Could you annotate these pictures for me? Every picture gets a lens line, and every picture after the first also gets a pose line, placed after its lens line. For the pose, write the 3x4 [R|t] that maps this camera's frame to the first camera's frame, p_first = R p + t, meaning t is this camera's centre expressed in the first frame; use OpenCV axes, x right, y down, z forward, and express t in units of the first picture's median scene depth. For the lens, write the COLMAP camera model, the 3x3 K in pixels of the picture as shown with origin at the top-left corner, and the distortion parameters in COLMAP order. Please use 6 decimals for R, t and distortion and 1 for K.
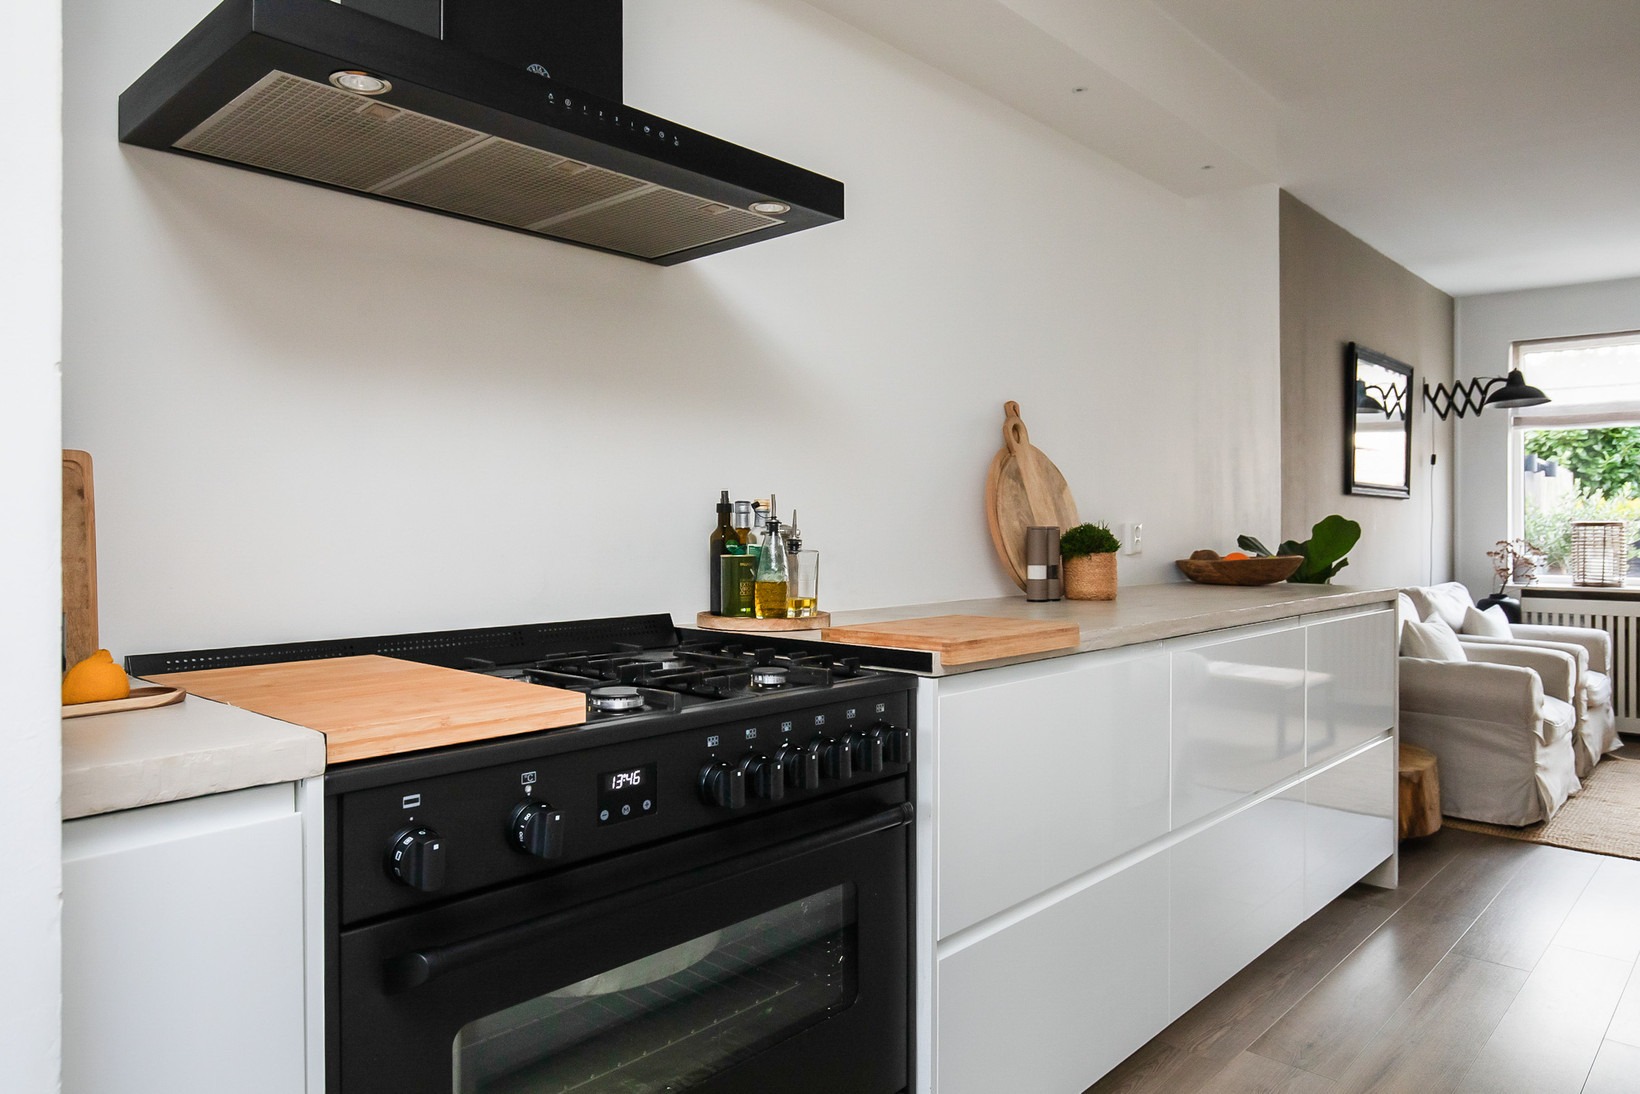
lens RADIAL K [[922.2, 0, 817.6], [0, 922.2, 505.5], [0, 0, 1]] dist [-0.001253, 0.000824]
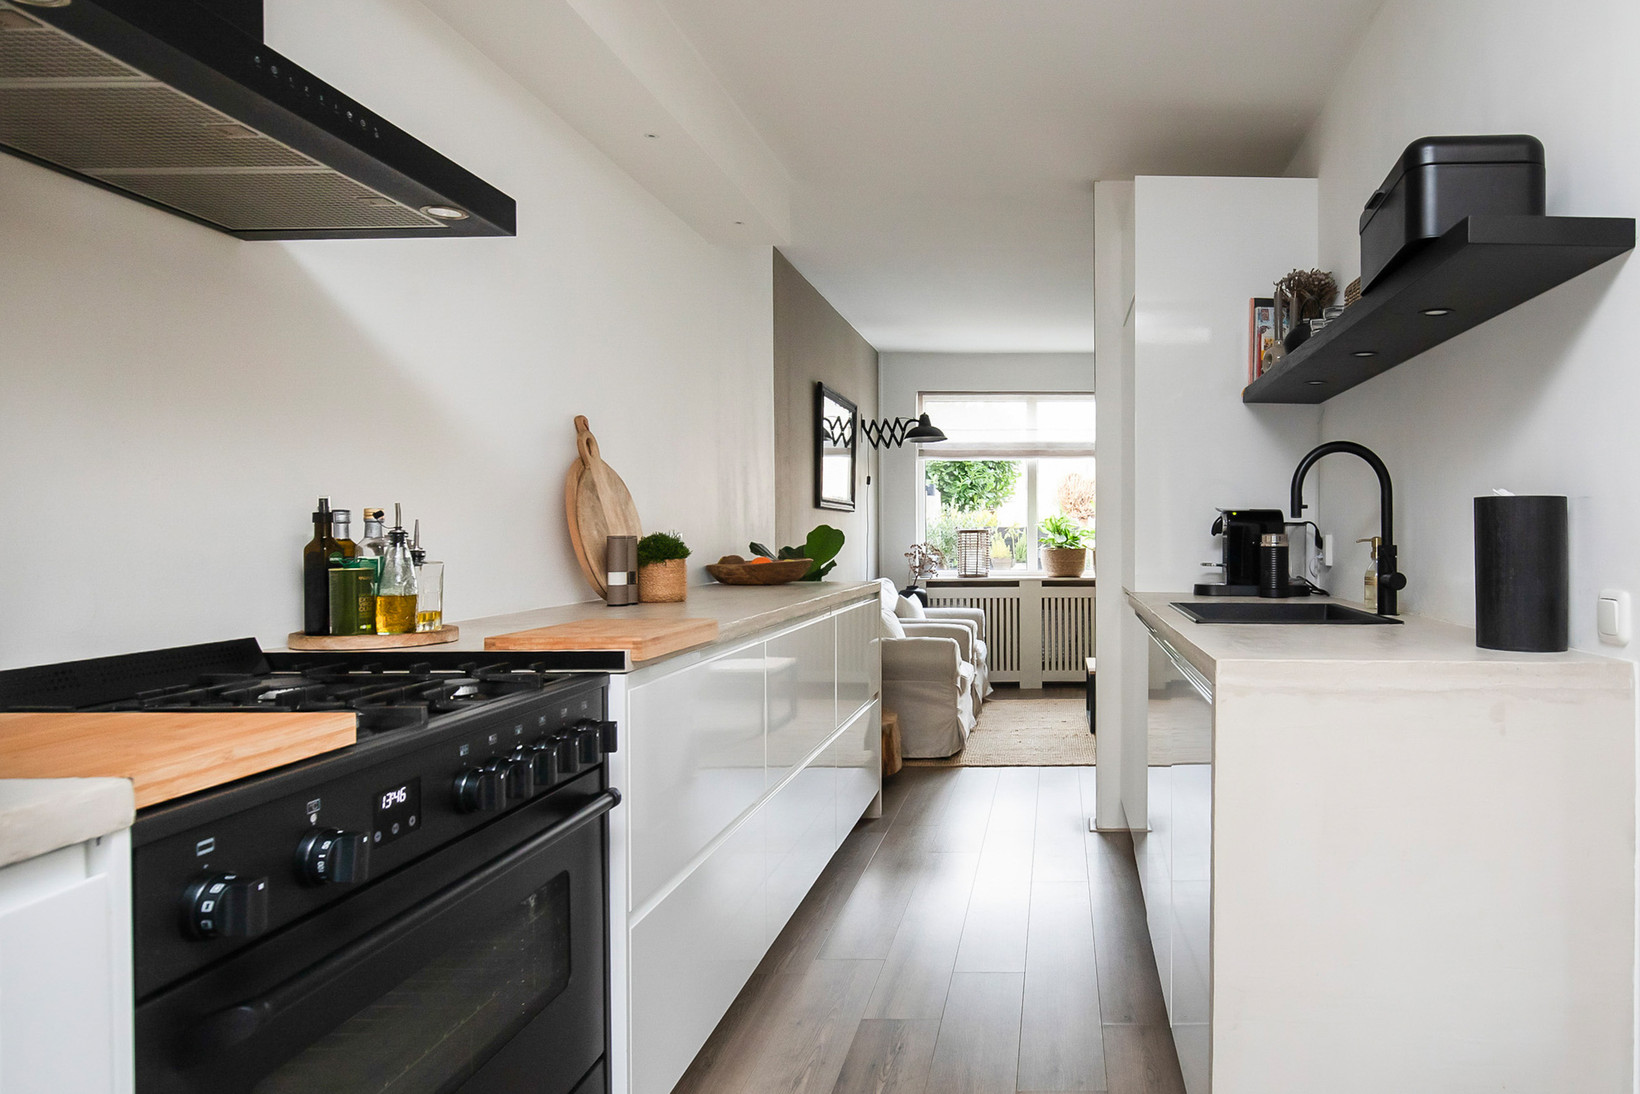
lens RADIAL K [[929.4, 0, 829.2], [0, 929.4, 507.3], [0, 0, 1]] dist [-0.017016, 0.001439]
pose [[0.828149, 0.010051, 0.560418, -0.153644], [-0.005324, 0.999935, -0.010067, -0.000484], [-0.560483, 0.005353, 0.828149, -0.026353]]
